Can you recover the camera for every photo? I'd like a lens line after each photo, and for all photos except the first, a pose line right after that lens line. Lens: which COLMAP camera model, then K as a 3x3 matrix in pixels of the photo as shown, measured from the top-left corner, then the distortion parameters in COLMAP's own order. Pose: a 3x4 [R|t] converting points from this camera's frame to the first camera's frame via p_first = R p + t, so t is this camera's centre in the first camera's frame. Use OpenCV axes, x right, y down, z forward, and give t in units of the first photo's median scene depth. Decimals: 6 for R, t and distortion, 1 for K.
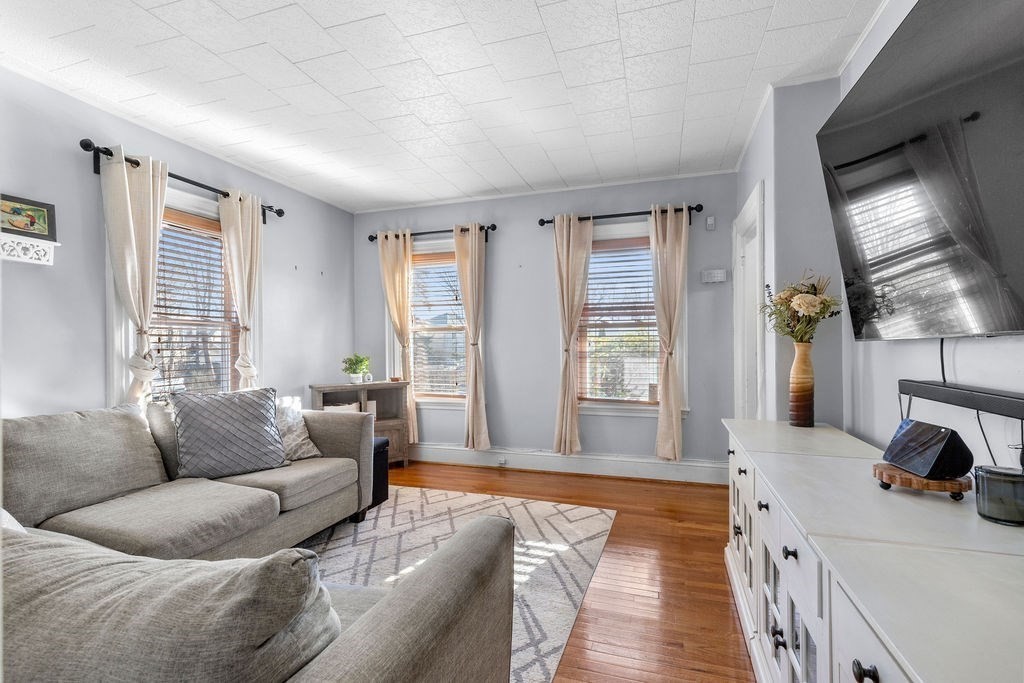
lens RADIAL K [[465.7, 0, 514.9], [0, 465.7, 343.8], [0, 0, 1]] dist [0.001547, -0.000196]
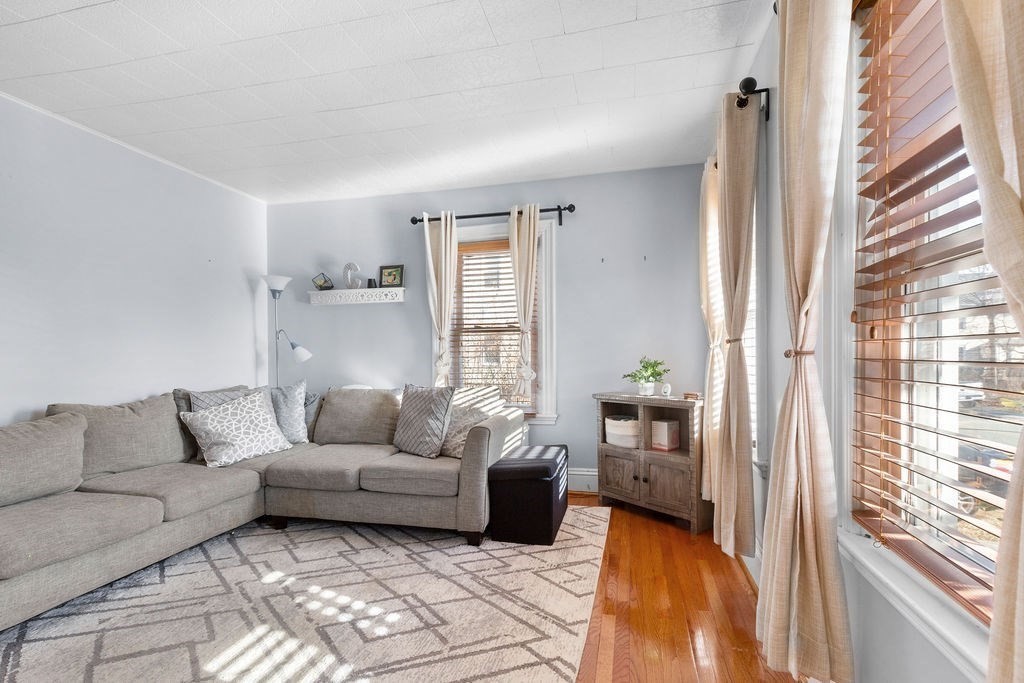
lens RADIAL K [[465.7, 0, 524.1], [0, 465.7, 359.3], [0, 0, 1]] dist [0.001547, -0.000196]
pose [[0.079150, 0.018514, -0.996691, 0.554315], [0.016920, 0.999659, 0.019912, 0.009611], [0.996719, -0.018440, 0.078809, 1.026348]]
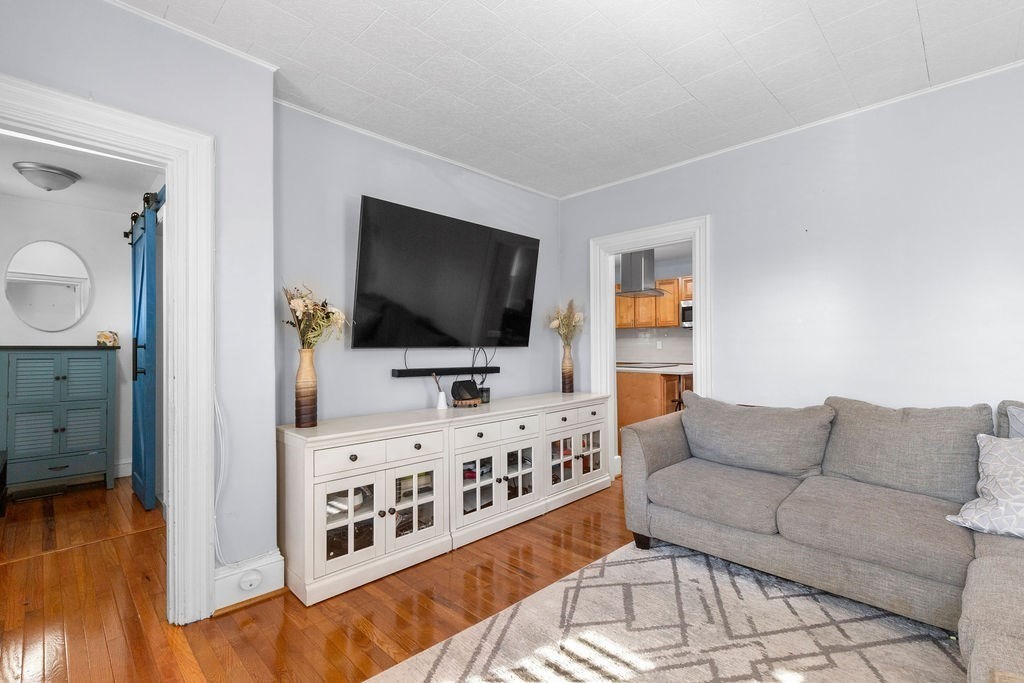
lens RADIAL K [[465.7, 0, 516.6], [0, 465.7, 341.9], [0, 0, 1]] dist [0.001547, -0.000196]
pose [[-0.894258, 0.007575, 0.447487, -0.219513], [0.002264, 0.999921, -0.012401, 0.001331], [-0.447545, -0.010077, -0.894204, 1.290715]]
